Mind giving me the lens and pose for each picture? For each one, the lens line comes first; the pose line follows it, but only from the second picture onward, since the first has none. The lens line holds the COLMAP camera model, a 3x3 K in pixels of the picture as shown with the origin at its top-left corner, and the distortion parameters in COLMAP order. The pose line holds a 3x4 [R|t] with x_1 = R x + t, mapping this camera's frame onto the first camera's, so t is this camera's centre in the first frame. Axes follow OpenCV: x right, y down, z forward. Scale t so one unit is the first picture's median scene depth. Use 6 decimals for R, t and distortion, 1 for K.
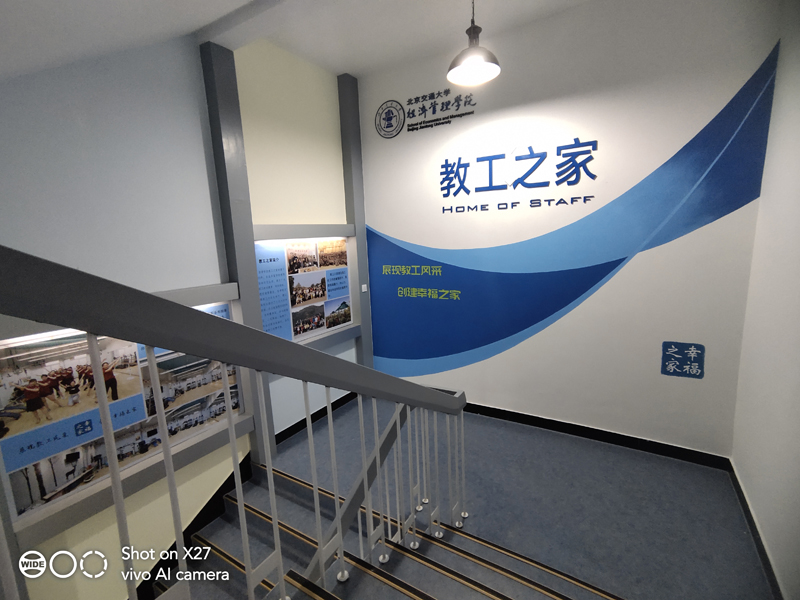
lens RADIAL K [[378.2, 0, 400.3], [0, 378.2, 301.0], [0, 0, 1]] dist [-0.024651, 0.050508]
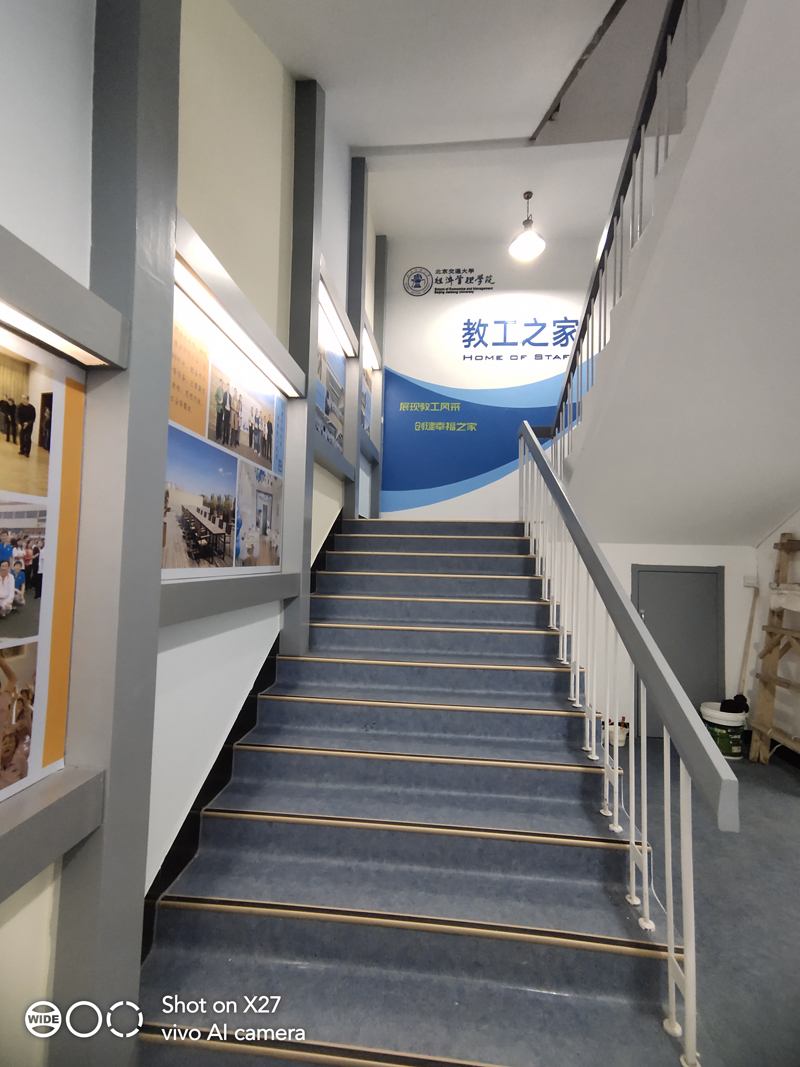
lens RADIAL K [[504.5, 0, 401.3], [0, 504.5, 530.8], [0, 0, 1]] dist [-0.024651, 0.050508]
pose [[0.892557, 0.084904, 0.442869, -0.771492], [0.014629, 0.976146, -0.216623, 0.682648], [-0.450697, 0.199827, 0.870024, -0.216357]]
